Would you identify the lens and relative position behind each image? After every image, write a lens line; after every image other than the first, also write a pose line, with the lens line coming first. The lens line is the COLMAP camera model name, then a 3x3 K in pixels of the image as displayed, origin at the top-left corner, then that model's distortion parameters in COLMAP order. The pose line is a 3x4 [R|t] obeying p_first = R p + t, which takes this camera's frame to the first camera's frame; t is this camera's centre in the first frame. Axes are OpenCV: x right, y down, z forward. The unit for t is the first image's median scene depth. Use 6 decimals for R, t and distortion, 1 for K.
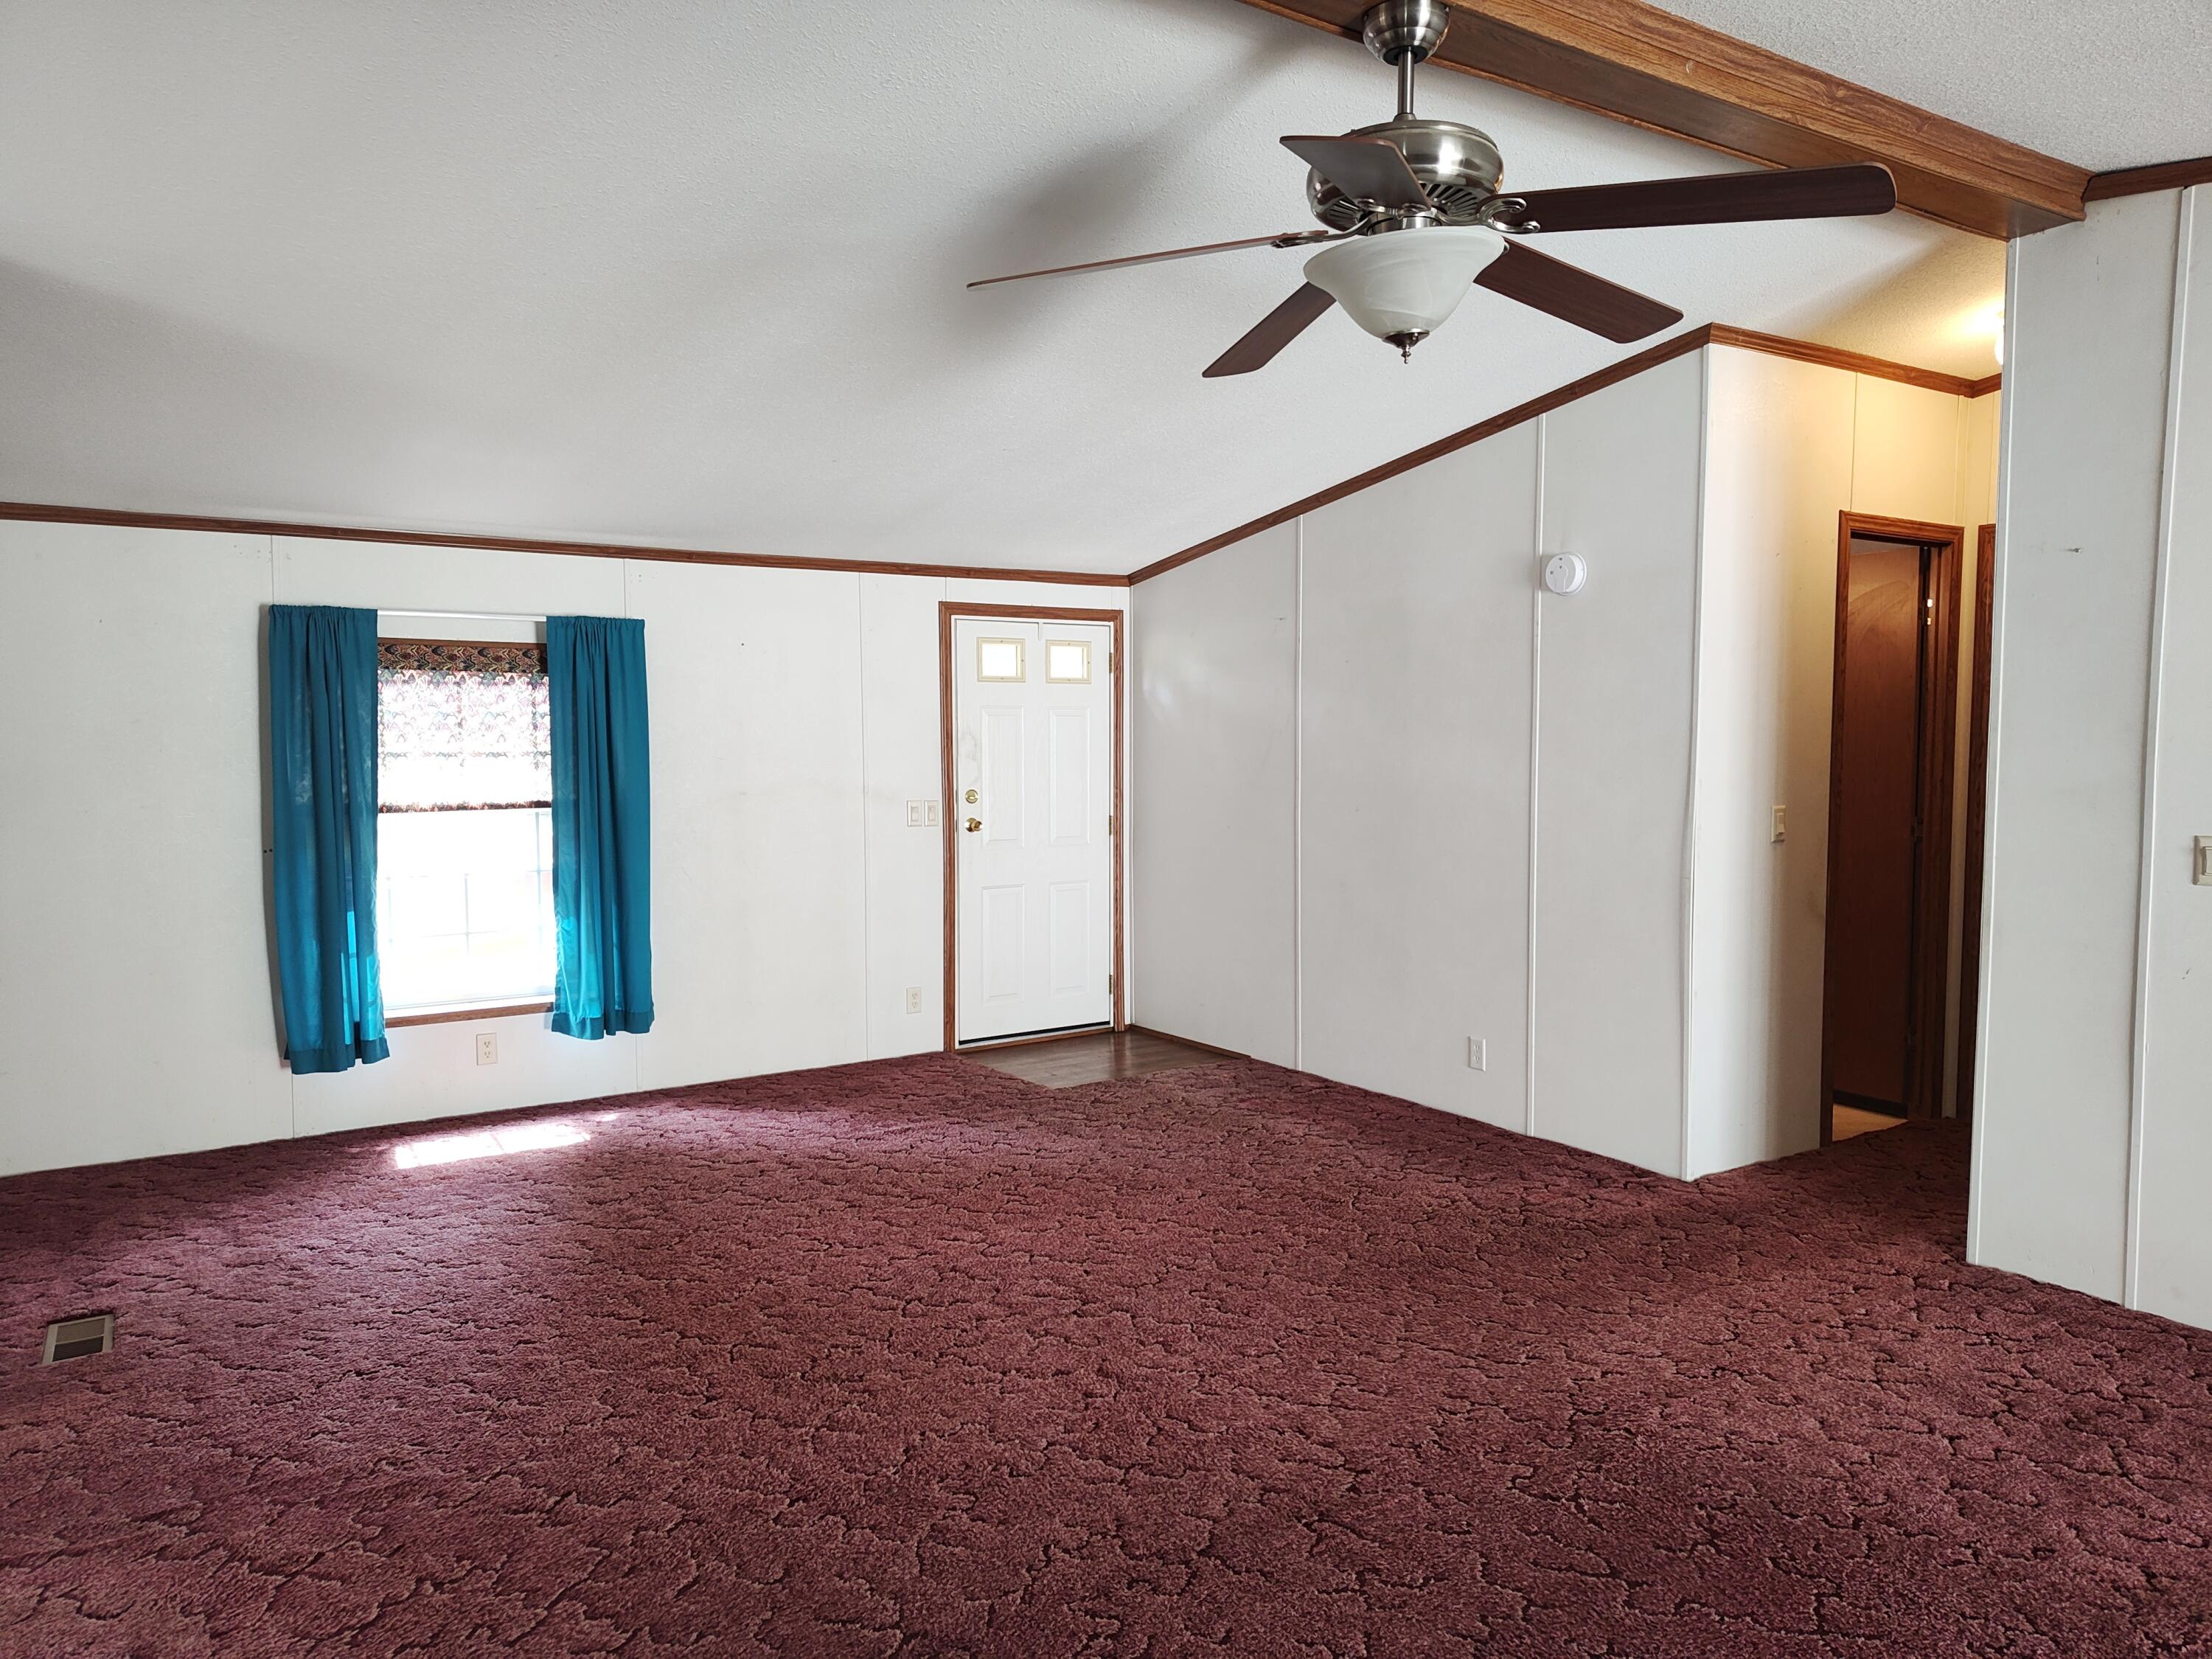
lens RADIAL K [[1500.7, 0, 1107.0], [0, 1500.7, 833.8], [0, 0, 1]] dist [0.024074, -0.008267]
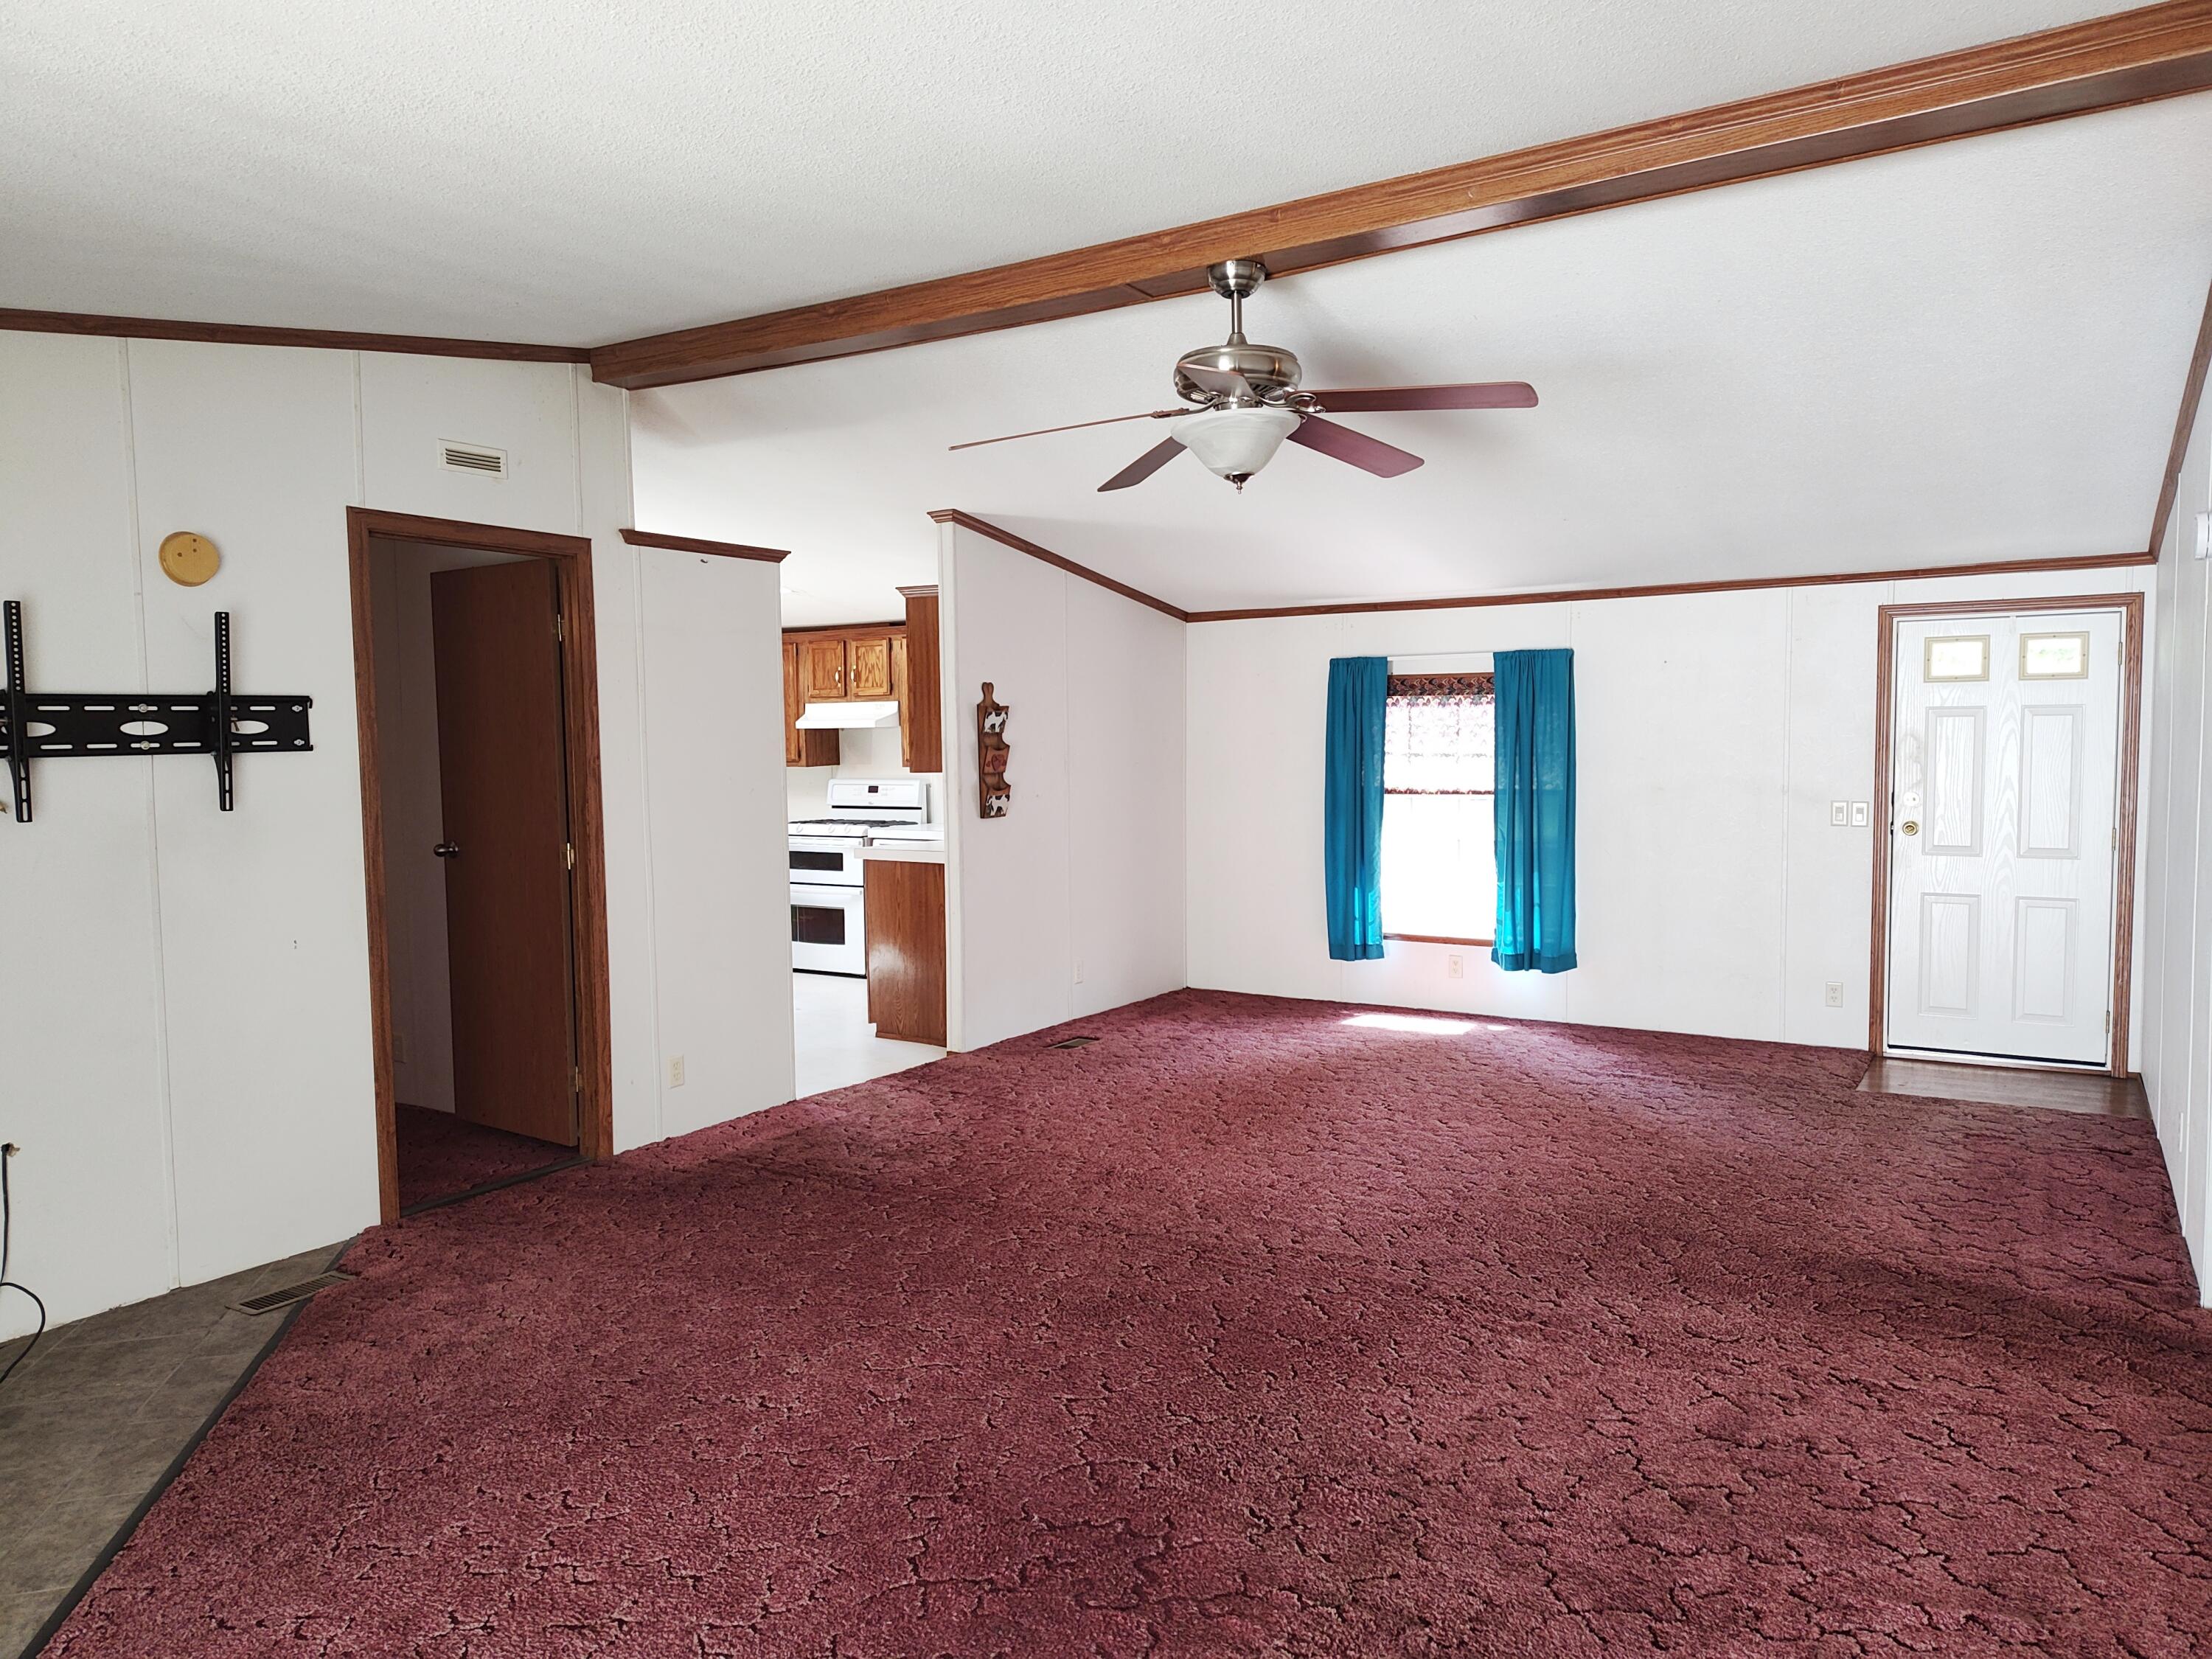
lens RADIAL K [[1500.7, 0, 1101.3], [0, 1500.7, 840.9], [0, 0, 1]] dist [0.024074, -0.008267]
pose [[0.419112, 0.057554, -0.906108, 0.703185], [-0.053713, 0.997813, 0.038535, -0.008822], [0.906344, 0.032519, 0.421287, 0.119381]]
